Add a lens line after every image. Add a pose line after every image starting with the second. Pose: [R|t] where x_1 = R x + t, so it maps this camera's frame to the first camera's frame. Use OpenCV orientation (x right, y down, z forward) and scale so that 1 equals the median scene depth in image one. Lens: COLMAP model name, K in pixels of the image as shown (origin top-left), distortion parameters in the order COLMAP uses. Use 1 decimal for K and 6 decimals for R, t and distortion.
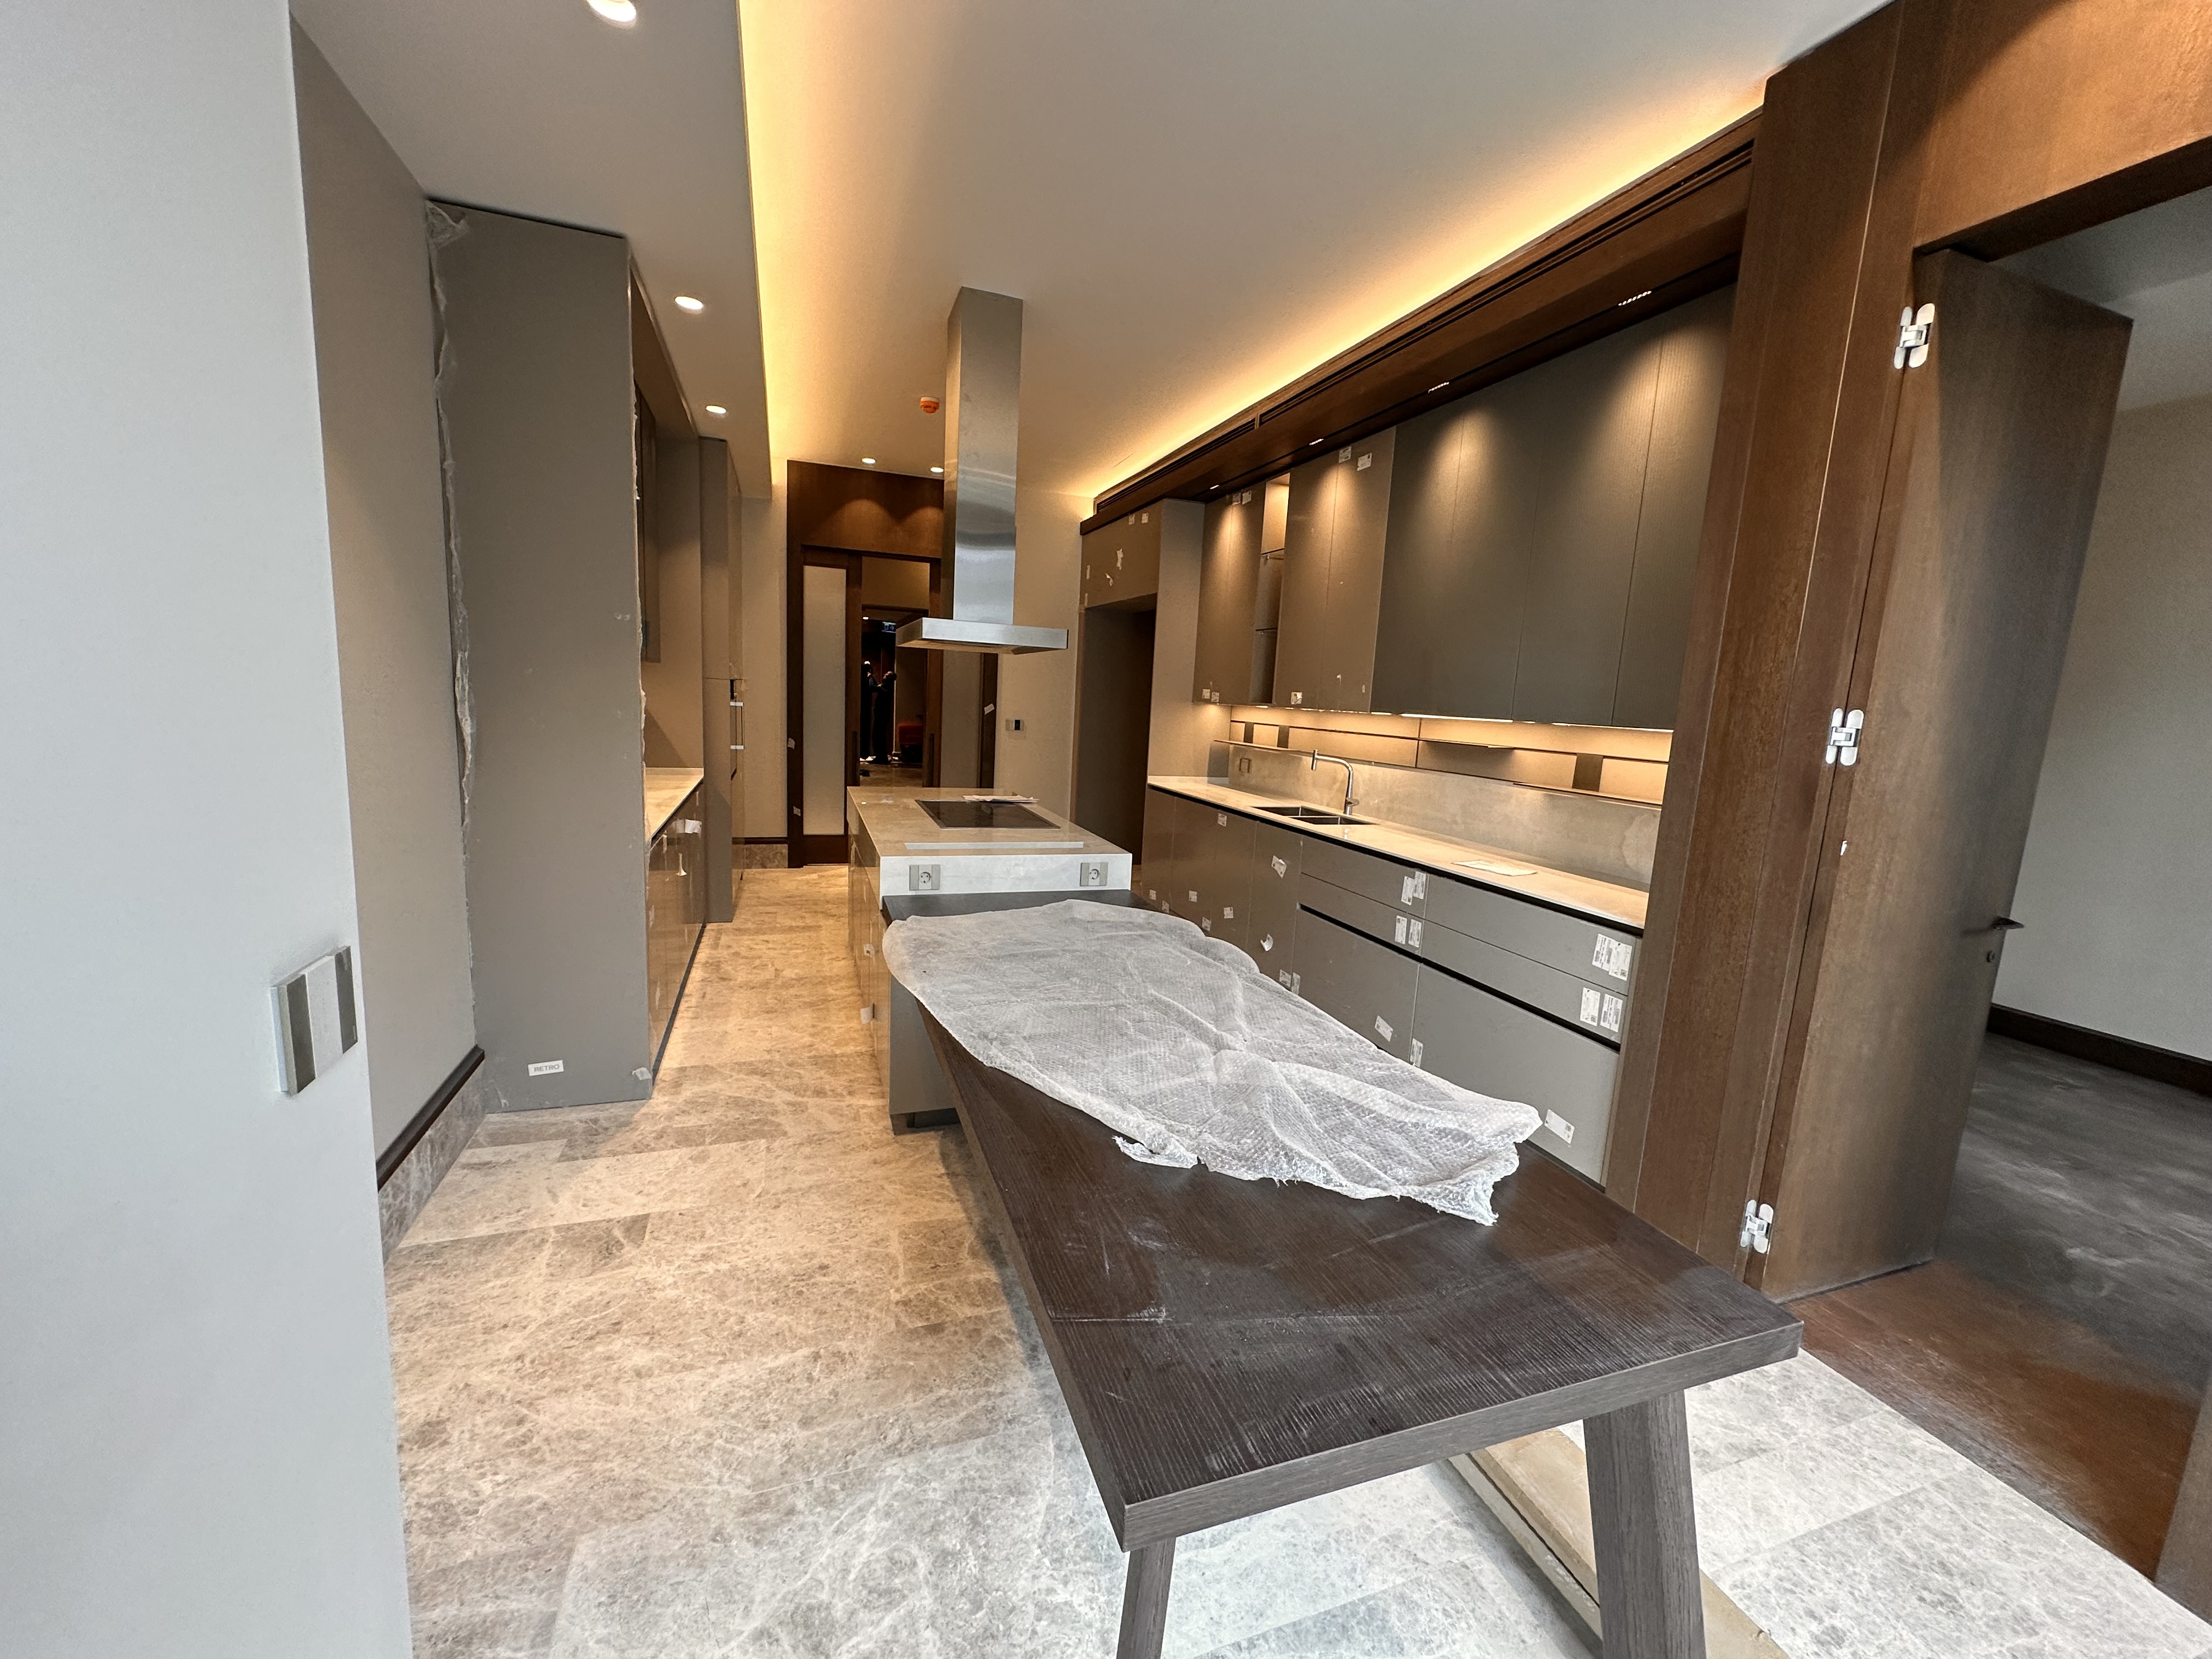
lens RADIAL K [[881.2, 0, 1105.0], [0, 881.2, 826.6], [0, 0, 1]] dist [-0.000993, 0.000139]
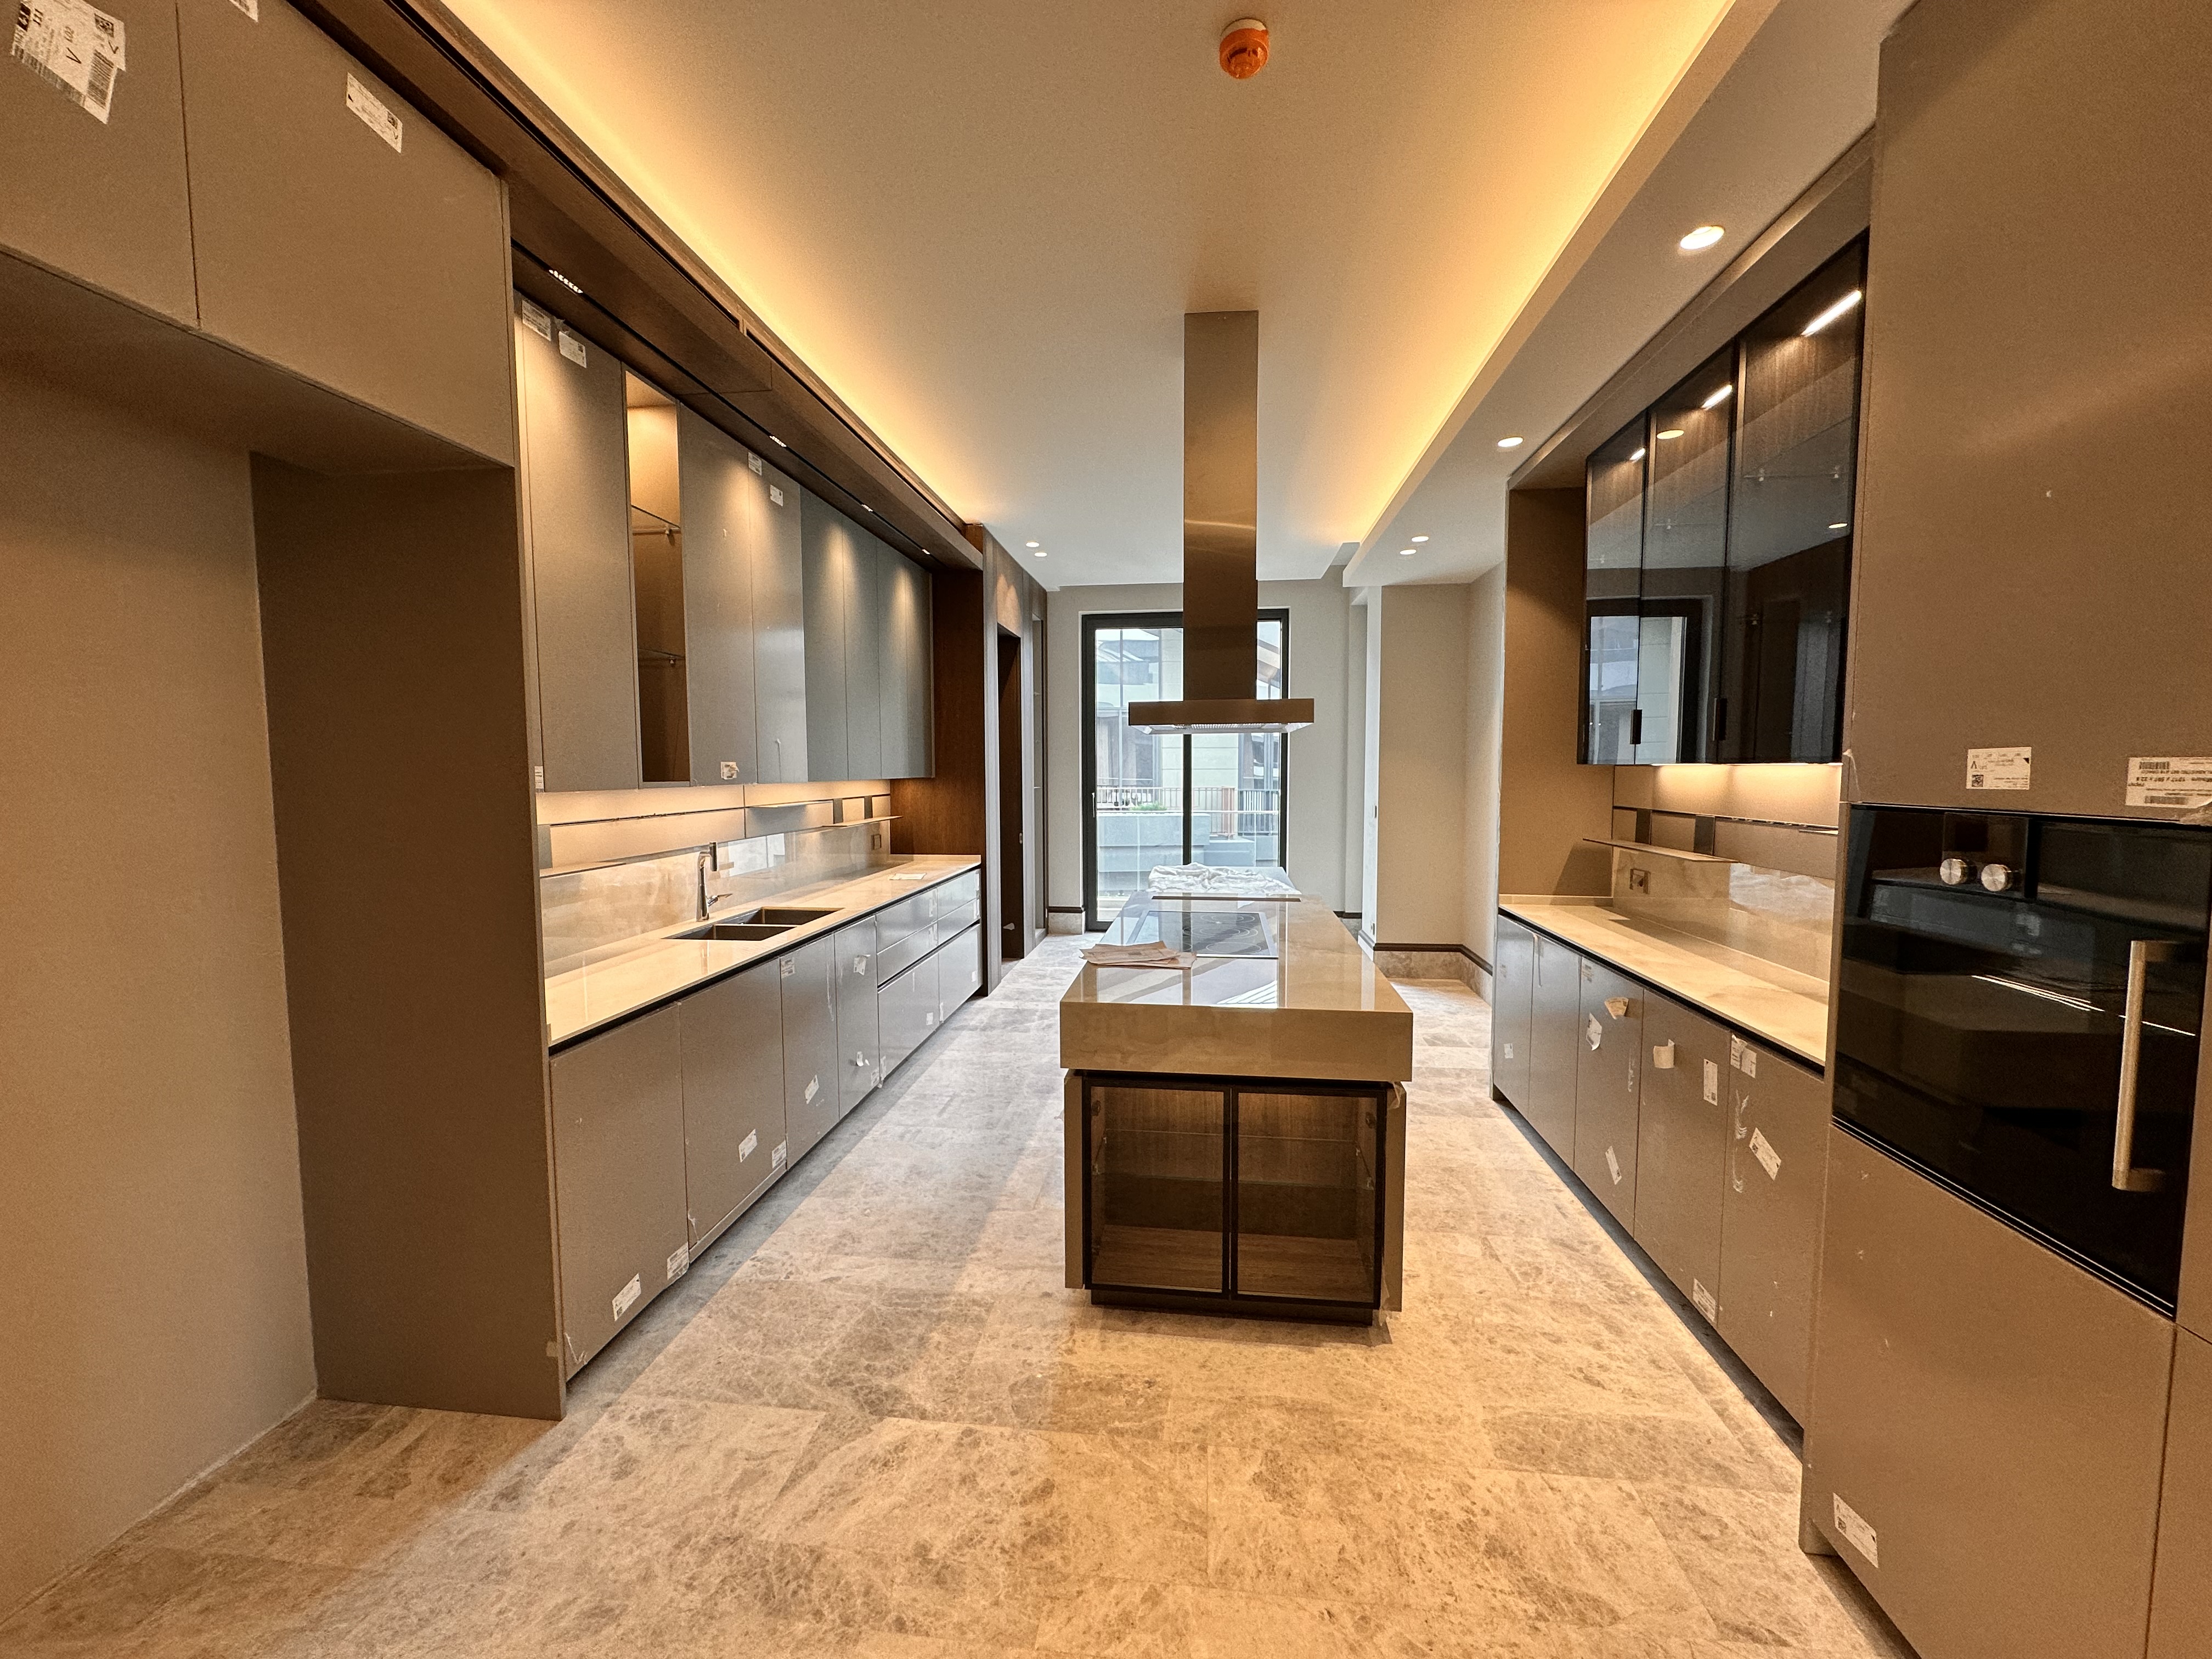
lens RADIAL K [[881.2, 0, 1105.1], [0, 881.2, 831.0], [0, 0, 1]] dist [-0.000993, 0.000139]
pose [[-0.895005, -0.079372, 0.438937, -0.423446], [0.024766, 0.973681, 0.226567, -0.300494], [-0.445368, 0.213649, -0.869483, 1.788457]]
